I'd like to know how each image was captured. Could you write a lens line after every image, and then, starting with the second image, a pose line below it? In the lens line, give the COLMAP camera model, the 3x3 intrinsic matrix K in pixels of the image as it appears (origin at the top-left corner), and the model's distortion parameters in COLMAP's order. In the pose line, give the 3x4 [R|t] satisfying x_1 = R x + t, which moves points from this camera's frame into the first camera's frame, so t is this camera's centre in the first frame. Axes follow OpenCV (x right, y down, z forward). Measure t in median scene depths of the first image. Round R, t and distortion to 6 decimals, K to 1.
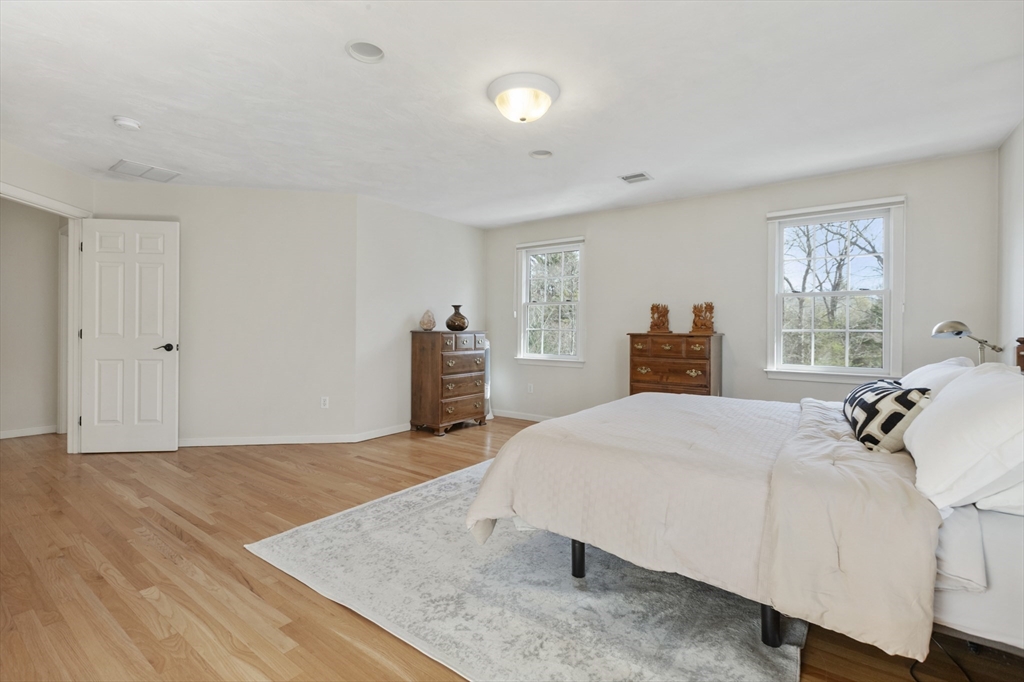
lens RADIAL K [[460.4, 0, 513.5], [0, 460.4, 339.3], [0, 0, 1]] dist [0.001125, 0.000319]
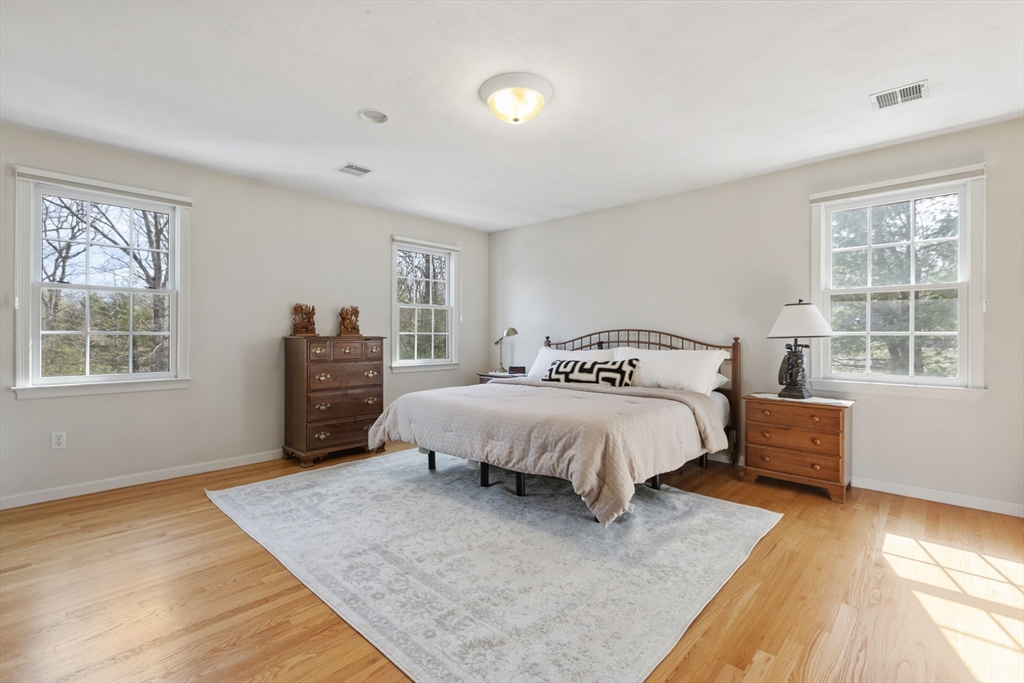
lens RADIAL K [[460.4, 0, 513.5], [0, 460.4, 334.8], [0, 0, 1]] dist [0.001125, 0.000319]
pose [[0.117839, 0.000123, 0.993033, -0.704460], [0.020313, 0.999790, -0.002534, -0.008045], [-0.992825, 0.020470, 0.117812, 0.650161]]
